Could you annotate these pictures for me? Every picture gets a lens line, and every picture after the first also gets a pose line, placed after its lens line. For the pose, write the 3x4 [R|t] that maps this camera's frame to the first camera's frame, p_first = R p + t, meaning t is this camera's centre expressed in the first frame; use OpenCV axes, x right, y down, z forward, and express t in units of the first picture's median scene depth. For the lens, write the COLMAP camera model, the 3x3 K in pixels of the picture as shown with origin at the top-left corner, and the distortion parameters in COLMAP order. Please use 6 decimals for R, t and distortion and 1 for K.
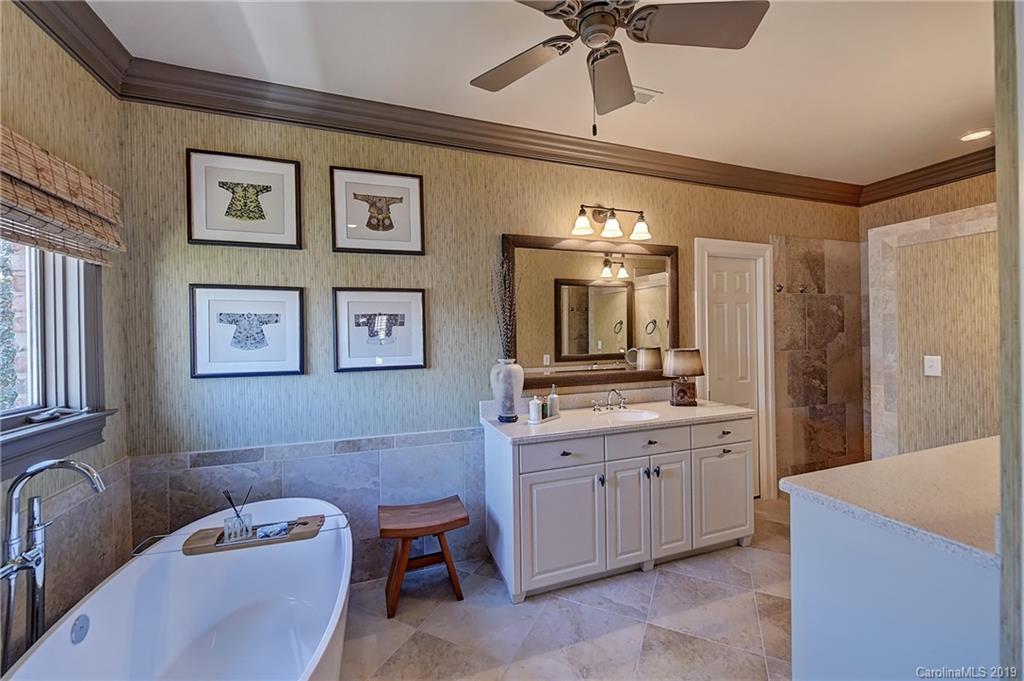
lens RADIAL K [[405.6, 0, 515.8], [0, 405.6, 336.0], [0, 0, 1]] dist [-0.000770, -0.000713]
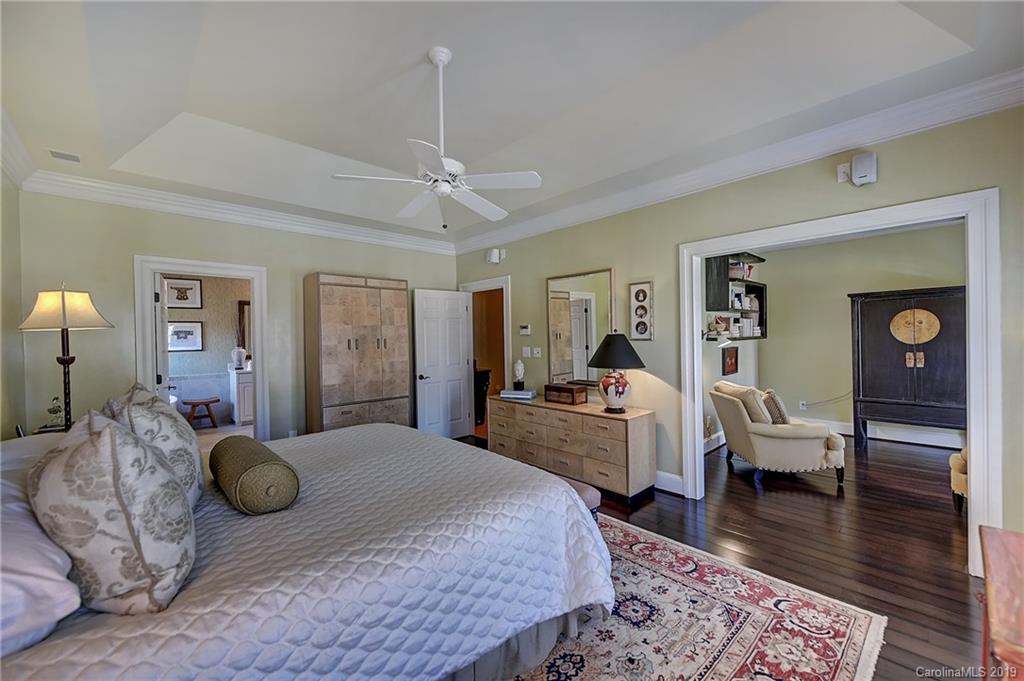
lens RADIAL K [[405.6, 0, 515.8], [0, 405.6, 336.0], [0, 0, 1]] dist [-0.000770, -0.000713]
pose [[0.912875, 0.000631, 0.408240, 0.531463], [0.002729, 0.999967, -0.007649, 0.005467], [-0.408231, 0.008097, 0.912843, -2.127517]]
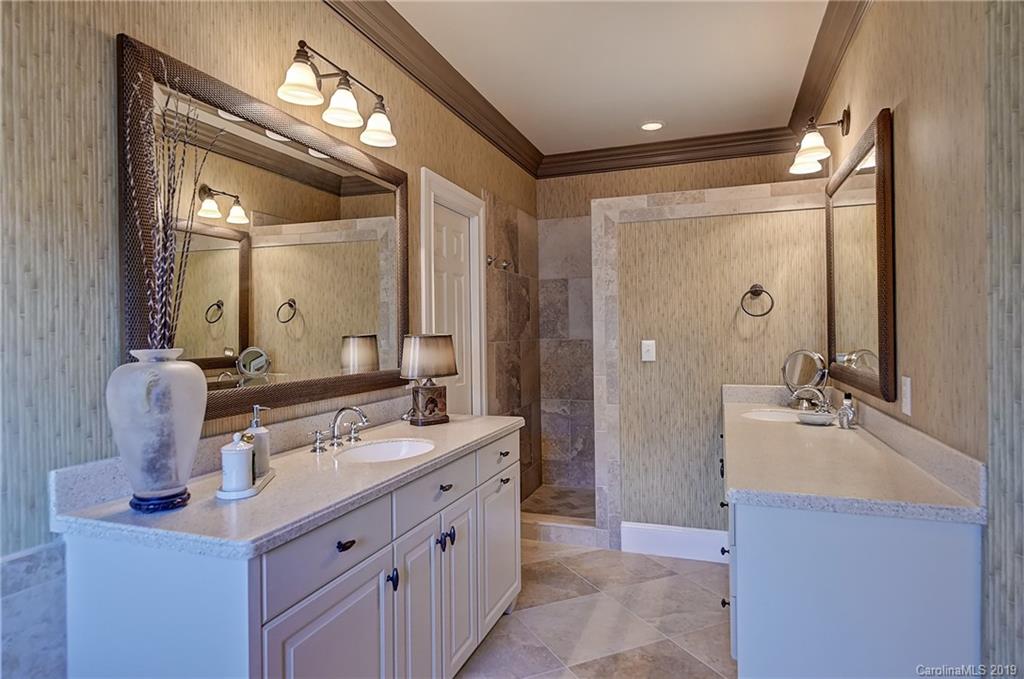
lens RADIAL K [[581.3, 0, 512.2], [0, 581.3, 334.6], [0, 0, 1]] dist [-0.001096, 0.000721]
pose [[0.635115, 0.006592, 0.772389, -0.215872], [0.006422, 0.999884, -0.013813, 0.047769], [-0.772391, 0.013733, 0.634999, 0.341196]]
